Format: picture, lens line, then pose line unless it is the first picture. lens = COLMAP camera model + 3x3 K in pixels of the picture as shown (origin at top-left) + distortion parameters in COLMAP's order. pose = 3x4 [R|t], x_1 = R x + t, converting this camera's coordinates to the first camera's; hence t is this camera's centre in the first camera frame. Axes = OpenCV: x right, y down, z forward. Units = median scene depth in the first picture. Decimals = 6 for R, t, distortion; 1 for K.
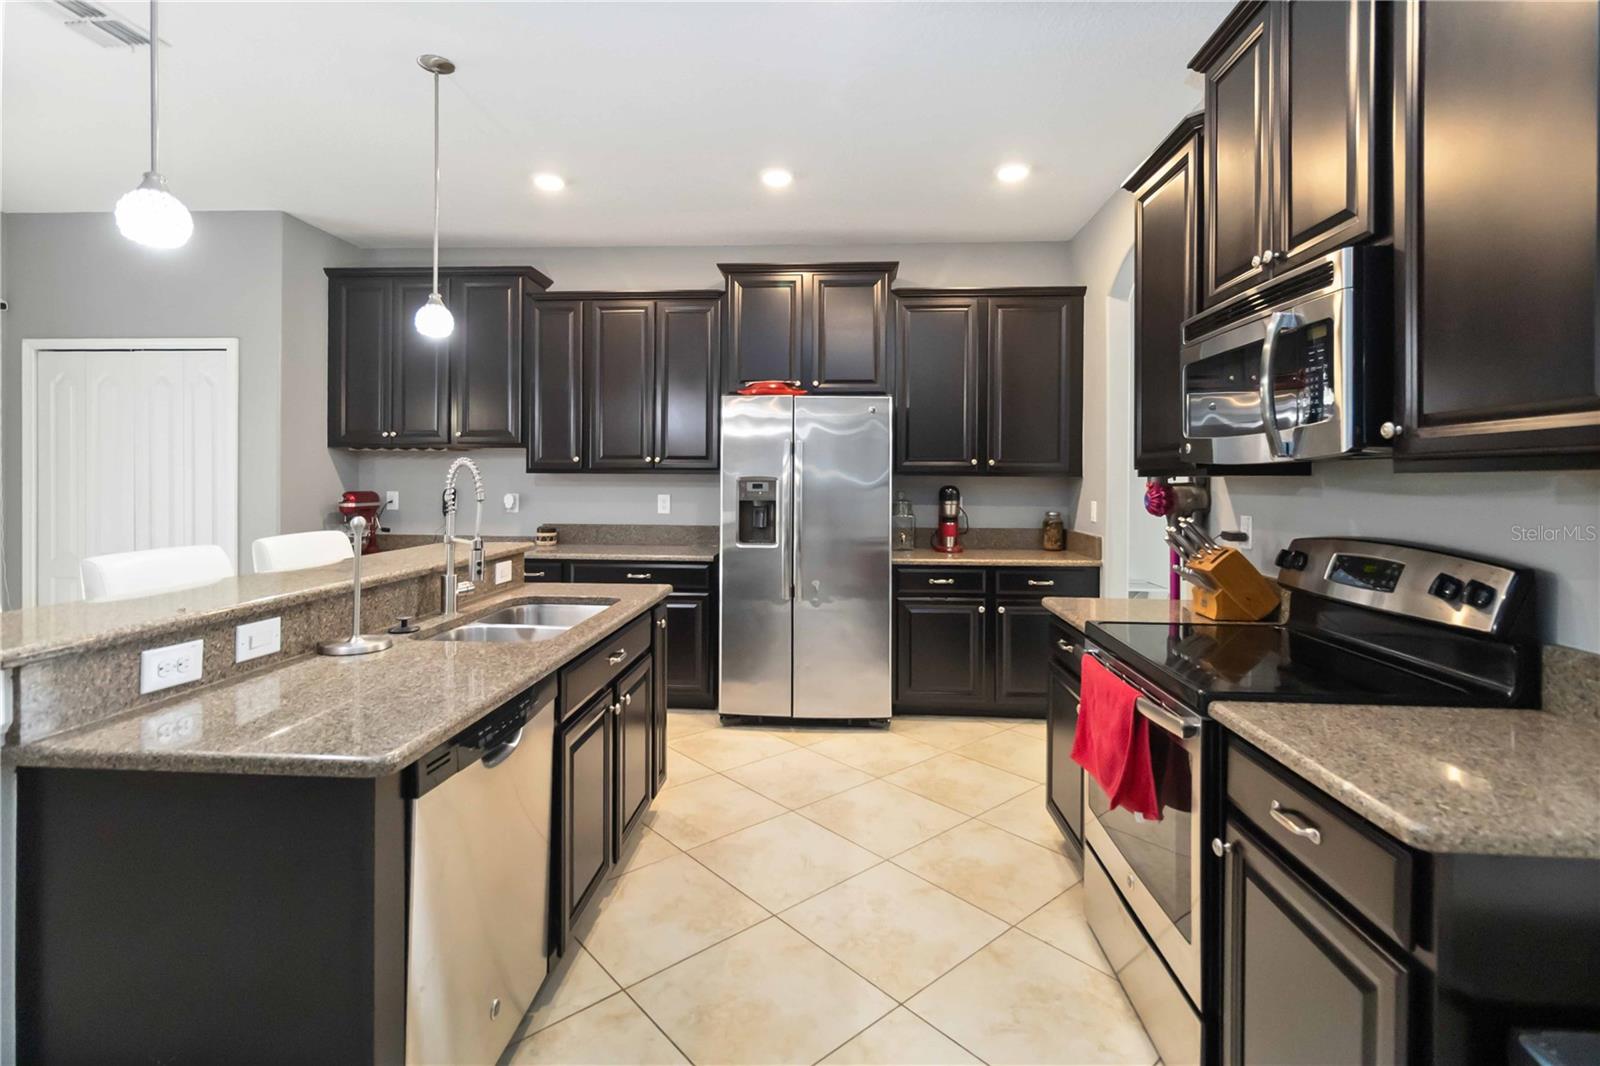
lens RADIAL K [[748.3, 0, 794.4], [0, 748.3, 483.9], [0, 0, 1]] dist [0.005115, -0.000397]
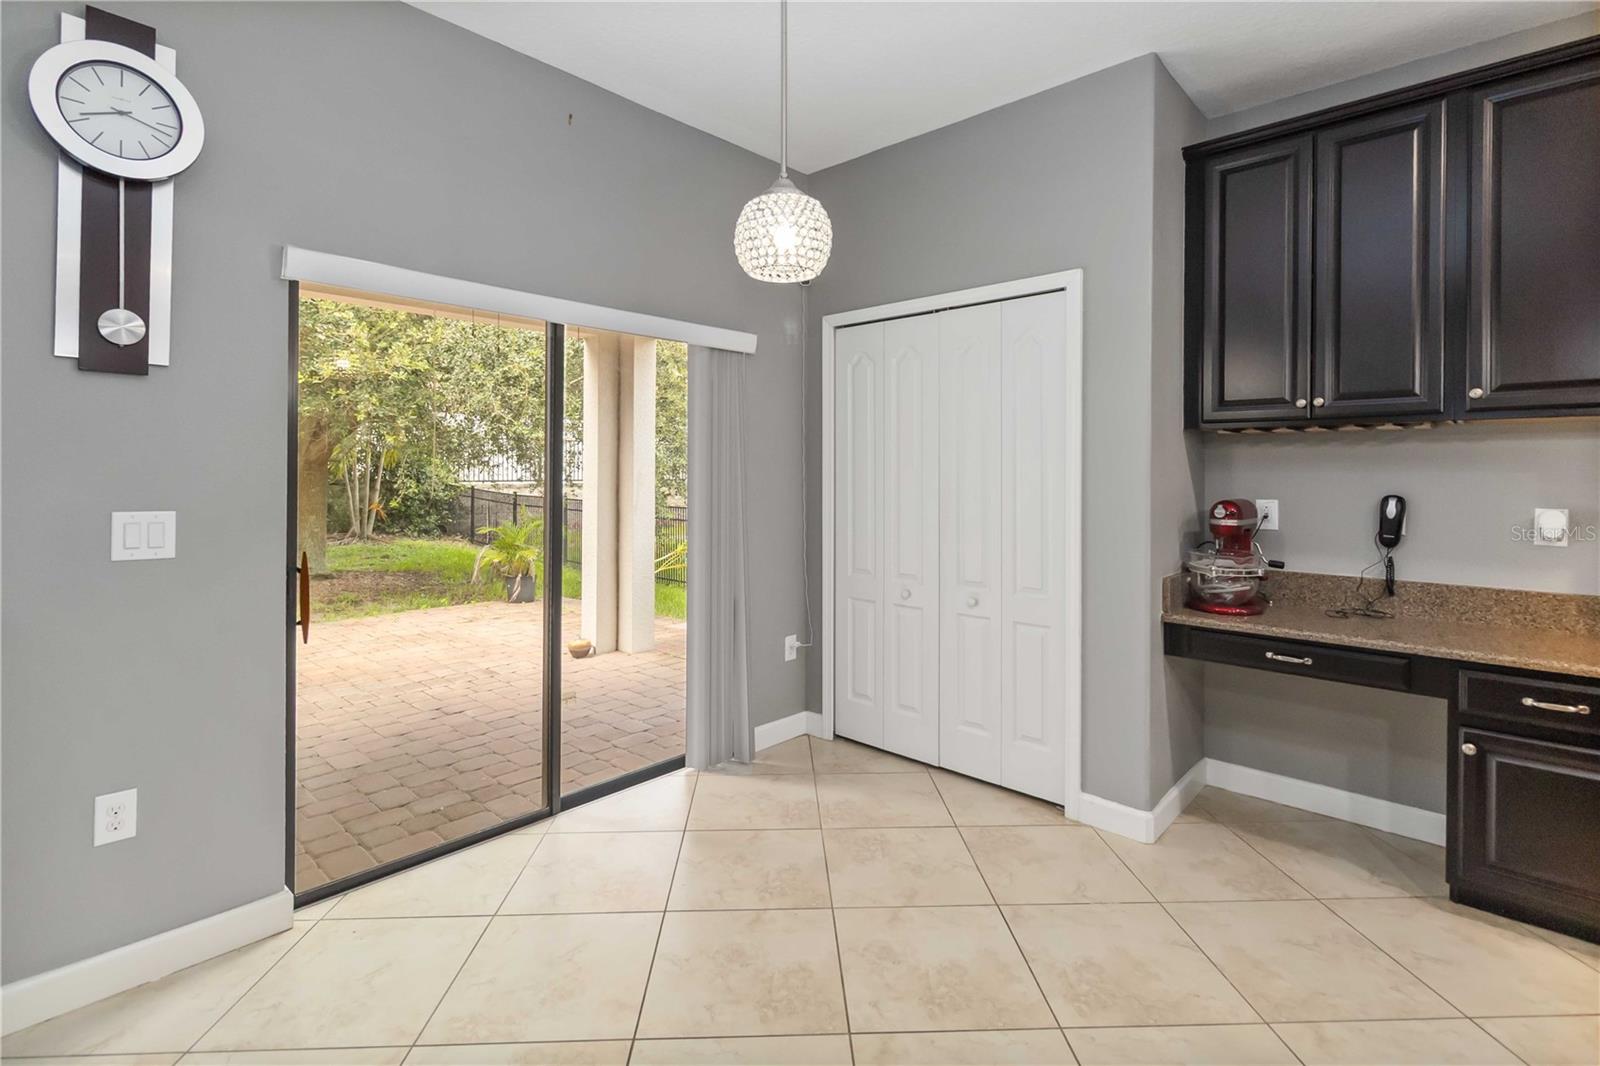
lens RADIAL K [[748.3, 0, 799.1], [0, 748.3, 475.7], [0, 0, 1]] dist [0.005115, -0.000397]
pose [[0.778143, -0.001357, -0.628086, -0.520578], [-0.003402, 0.999974, -0.006375, -0.005351], [0.628078, 0.007098, 0.778118, 0.326644]]
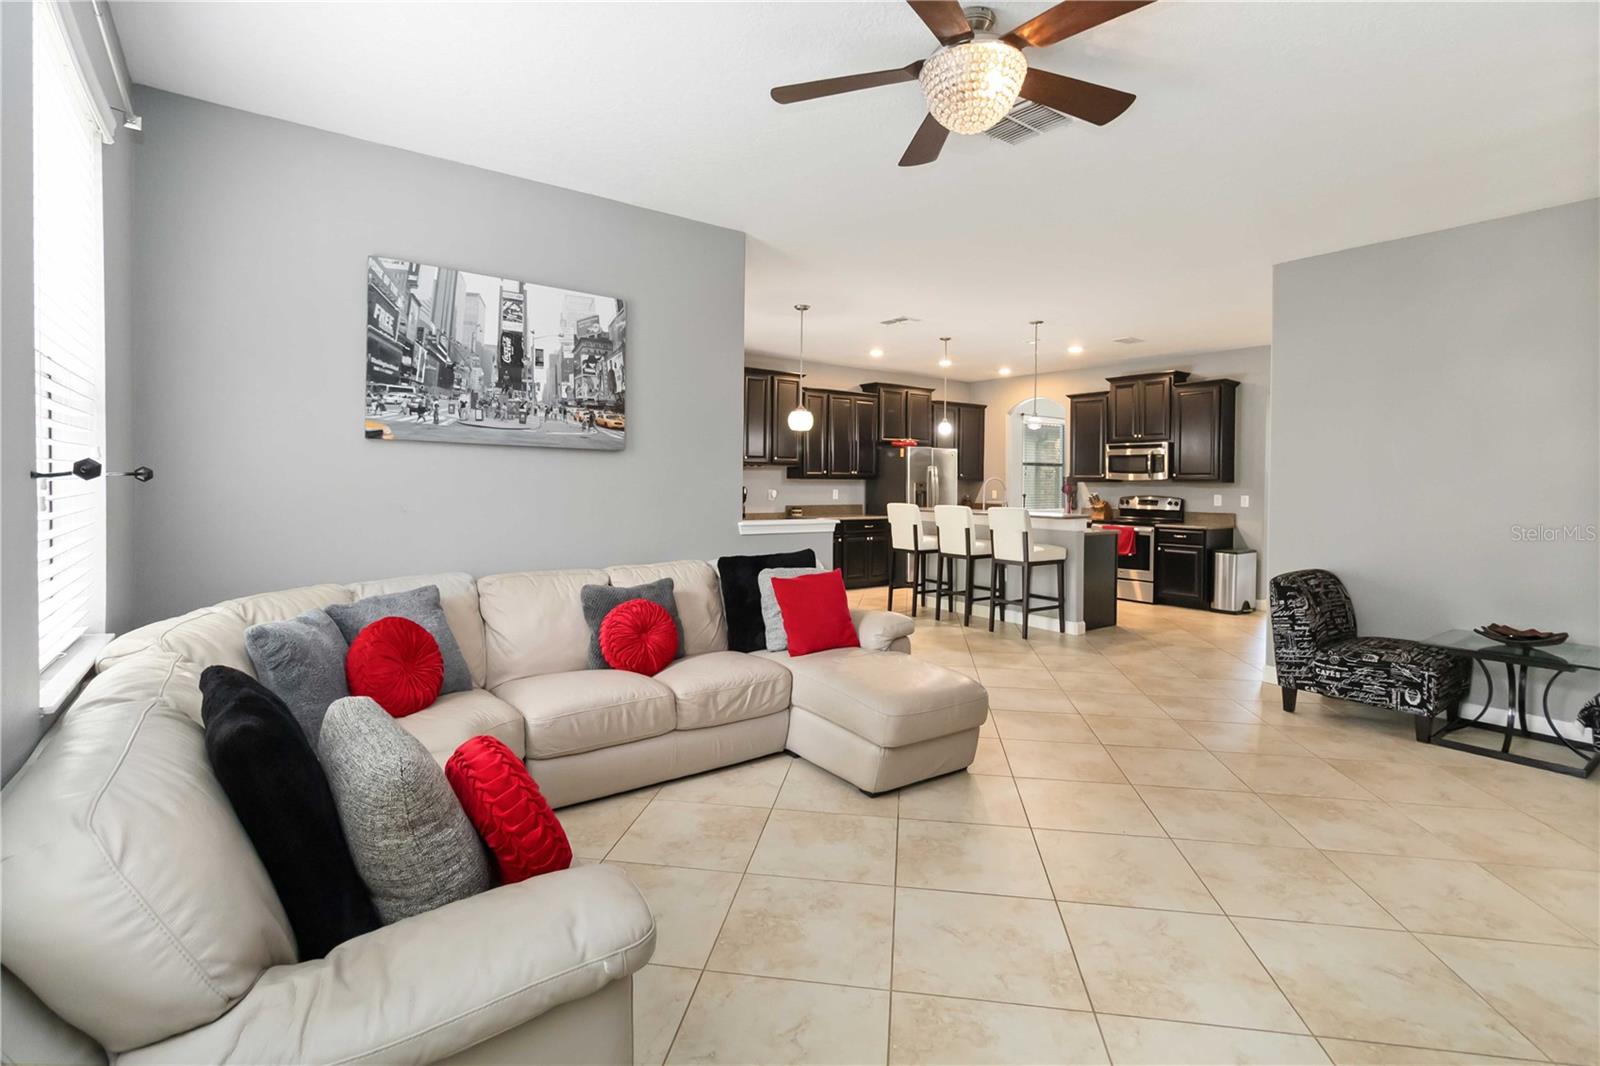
lens RADIAL K [[748.3, 0, 806.9], [0, 748.3, 494.7], [0, 0, 1]] dist [0.005115, -0.000397]
pose [[0.759775, -0.010176, 0.650107, -1.745695], [-0.000228, 0.999873, 0.015917, -0.004669], [-0.650186, -0.012241, 0.759676, -0.532499]]
